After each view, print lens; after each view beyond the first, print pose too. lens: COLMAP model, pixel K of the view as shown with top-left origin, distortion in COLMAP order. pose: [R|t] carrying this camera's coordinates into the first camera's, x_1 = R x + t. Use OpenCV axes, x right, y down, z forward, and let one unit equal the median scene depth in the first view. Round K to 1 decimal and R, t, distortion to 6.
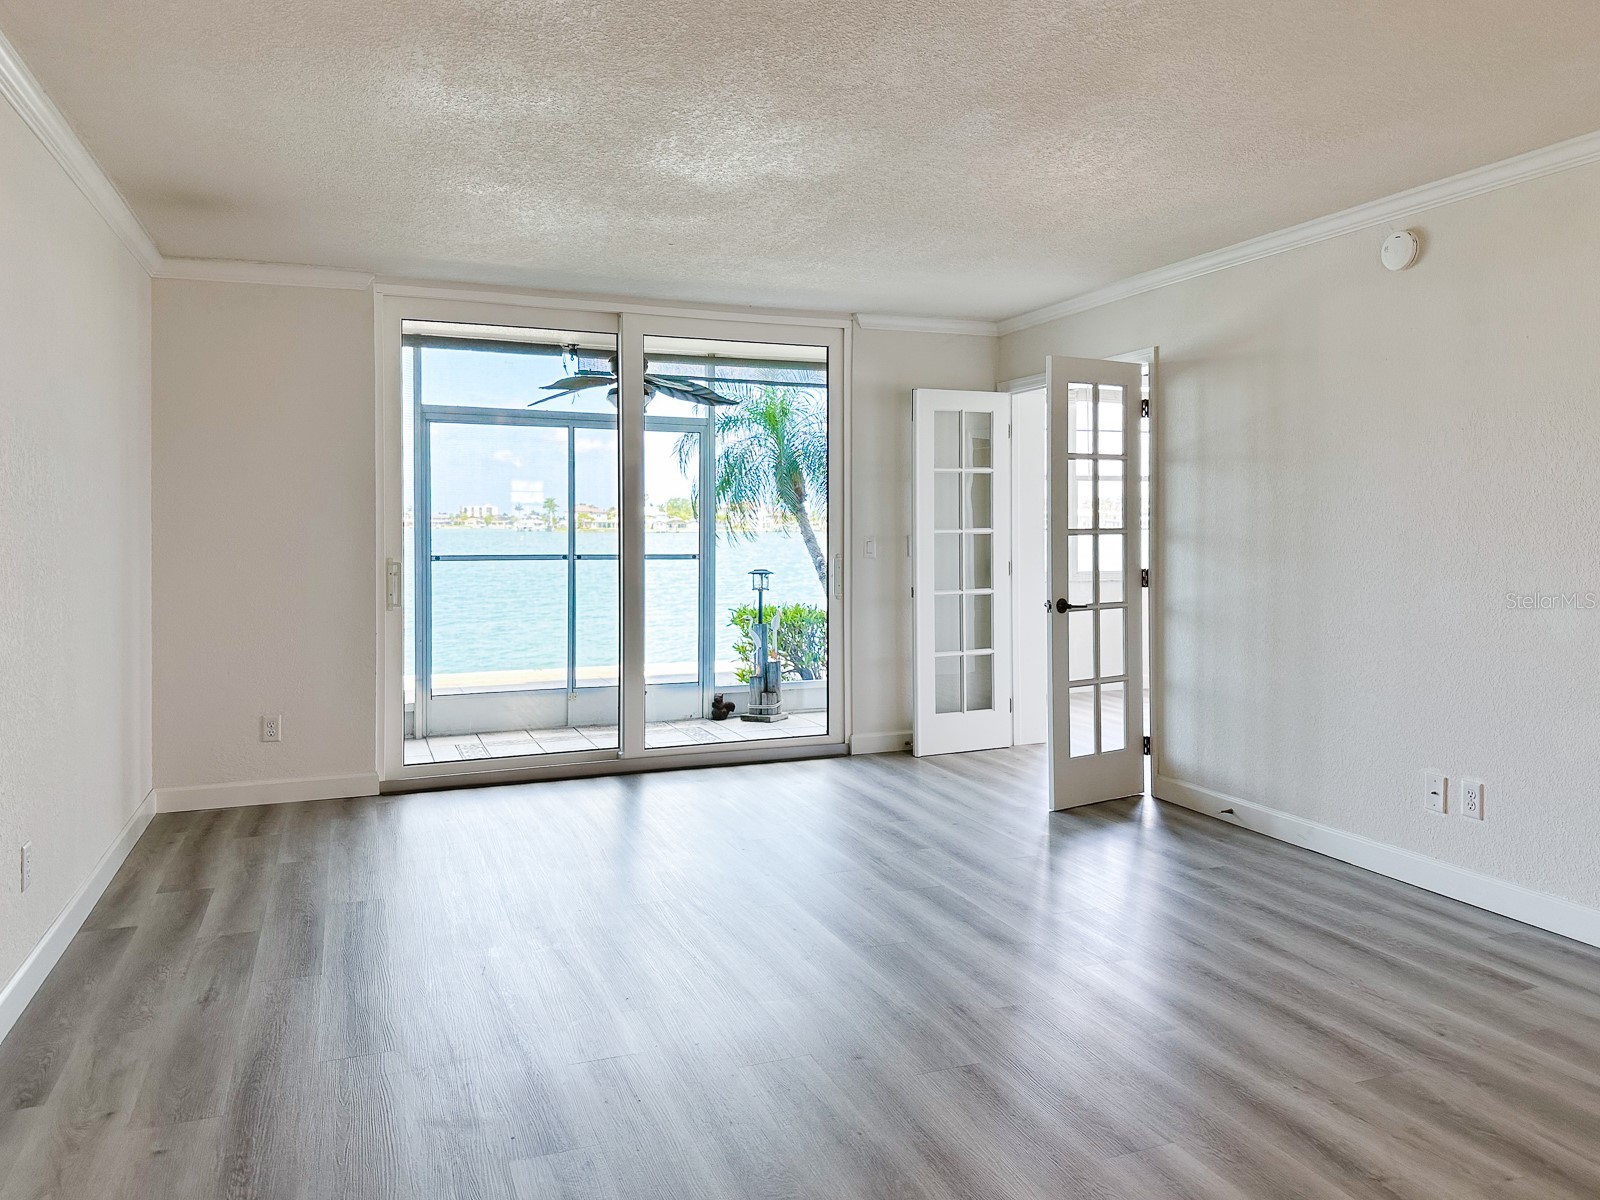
lens RADIAL K [[1137.6, 0, 790.6], [0, 1137.6, 618.0], [0, 0, 1]] dist [0.054679, -0.007740]
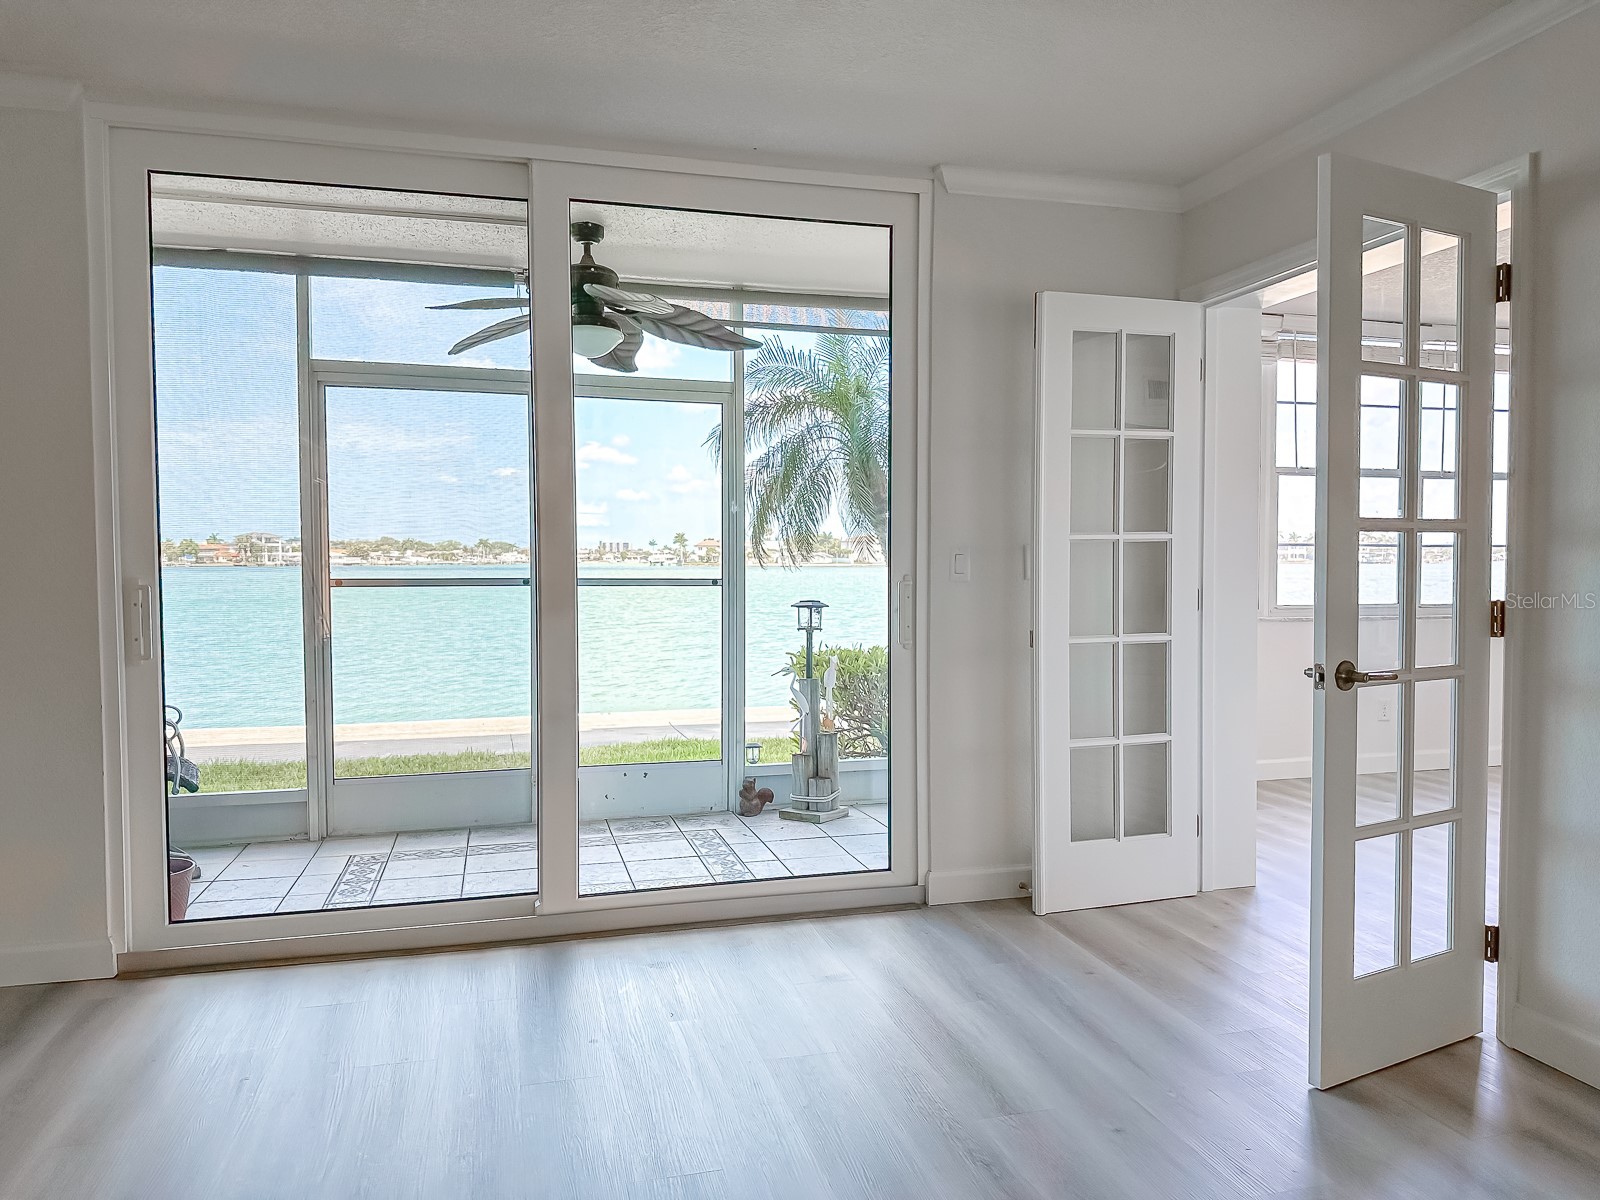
lens RADIAL K [[1049.1, 0, 805.3], [0, 1049.1, 631.4], [0, 0, 1]] dist [0.131269, -0.169441]
pose [[0.994319, 0.007108, -0.106206, 0.046977], [-0.008718, 0.999854, -0.014697, -0.017130], [0.106086, 0.015540, 0.994235, 0.428584]]
